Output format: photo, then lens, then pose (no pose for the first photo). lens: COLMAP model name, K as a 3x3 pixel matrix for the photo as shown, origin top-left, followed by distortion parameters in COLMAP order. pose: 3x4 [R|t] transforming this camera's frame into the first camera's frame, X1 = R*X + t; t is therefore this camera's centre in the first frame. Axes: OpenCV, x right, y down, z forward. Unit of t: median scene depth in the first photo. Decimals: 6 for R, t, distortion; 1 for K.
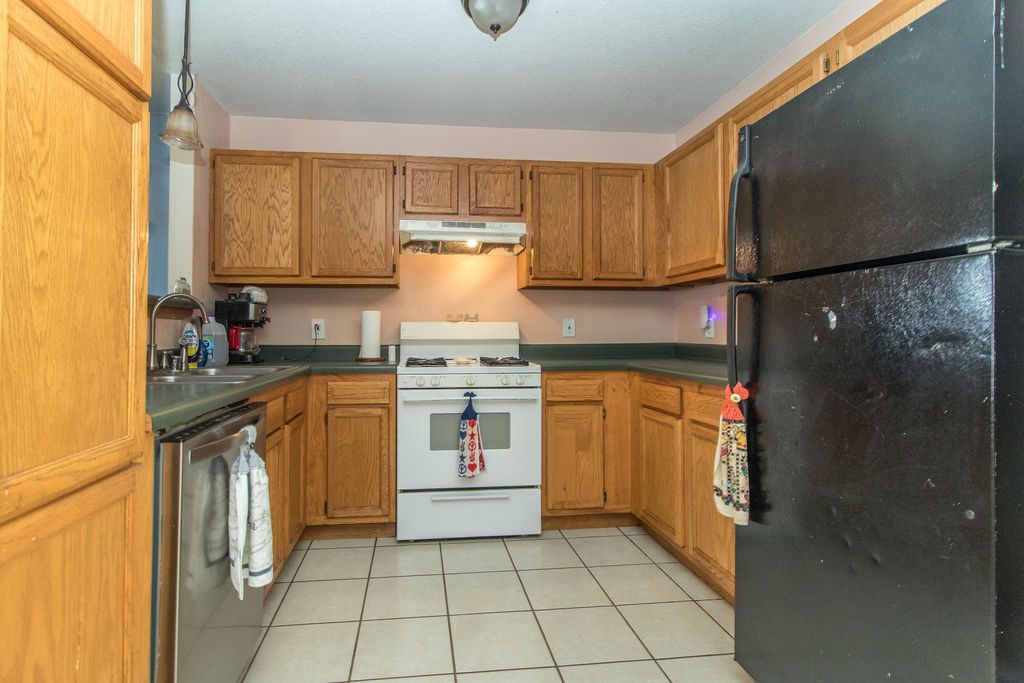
lens RADIAL K [[482.0, 0, 512.0], [0, 482.0, 319.8], [0, 0, 1]] dist [0.001274, -0.000515]
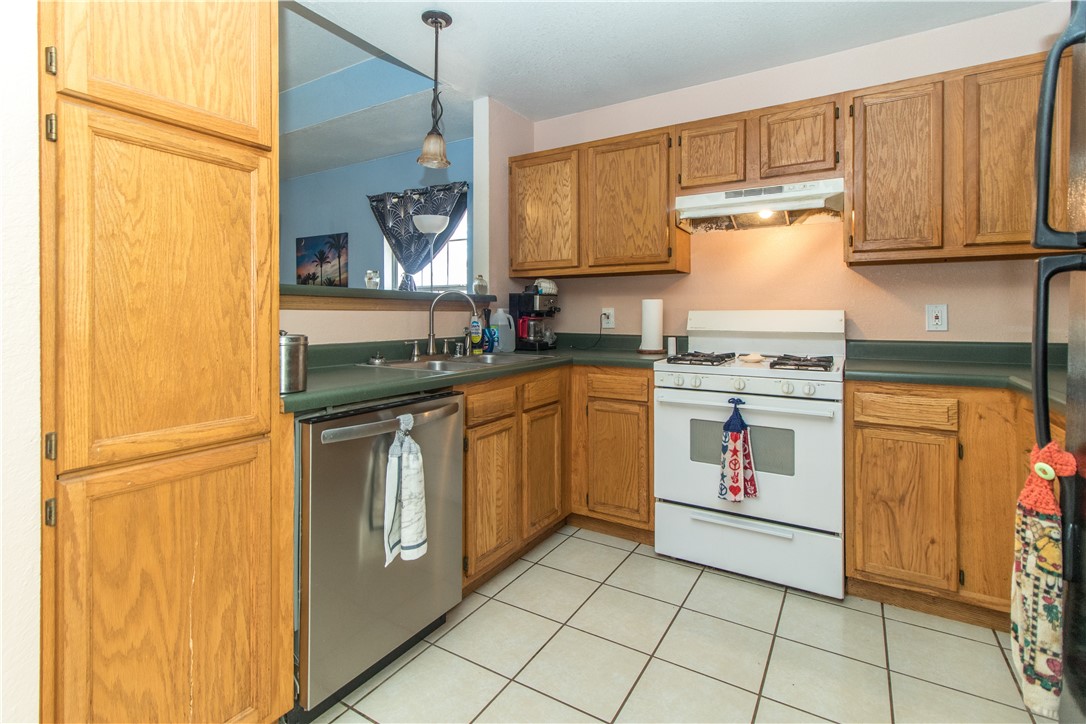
lens RADIAL K [[513.1, 0, 540.6], [0, 513.1, 314.1], [0, 0, 1]] dist [0.004453, 0.000112]
pose [[0.791501, 0.001136, -0.611166, 0.179112], [0.012237, 0.999768, 0.017706, -0.012604], [0.611045, -0.021493, 0.791304, 0.105390]]
